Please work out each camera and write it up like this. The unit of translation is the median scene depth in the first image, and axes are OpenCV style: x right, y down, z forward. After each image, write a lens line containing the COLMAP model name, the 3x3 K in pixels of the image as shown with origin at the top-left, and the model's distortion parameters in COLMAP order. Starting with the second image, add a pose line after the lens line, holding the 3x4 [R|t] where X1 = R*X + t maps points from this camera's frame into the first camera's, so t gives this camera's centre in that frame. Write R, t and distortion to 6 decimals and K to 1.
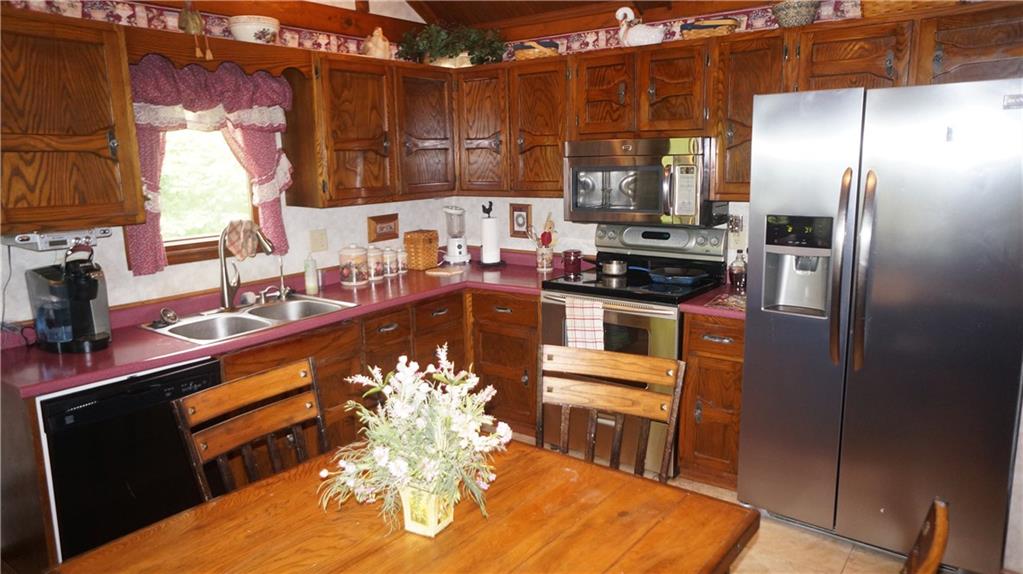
lens RADIAL K [[691.0, 0, 512.0], [0, 691.0, 286.5], [0, 0, 1]] dist [-0.008796, 0.010109]
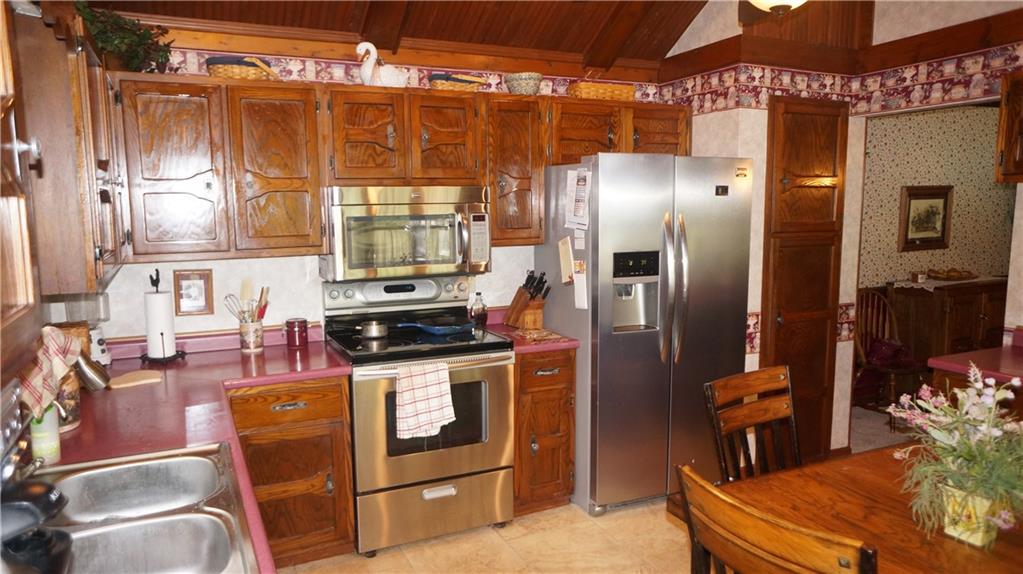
lens RADIAL K [[691.0, 0, 508.4], [0, 691.0, 286.1], [0, 0, 1]] dist [-0.008796, 0.010109]
pose [[0.476587, -0.097964, 0.873652, -0.597811], [0.164545, 0.986150, 0.020817, -0.080093], [-0.863591, 0.133834, 0.486106, 0.460514]]
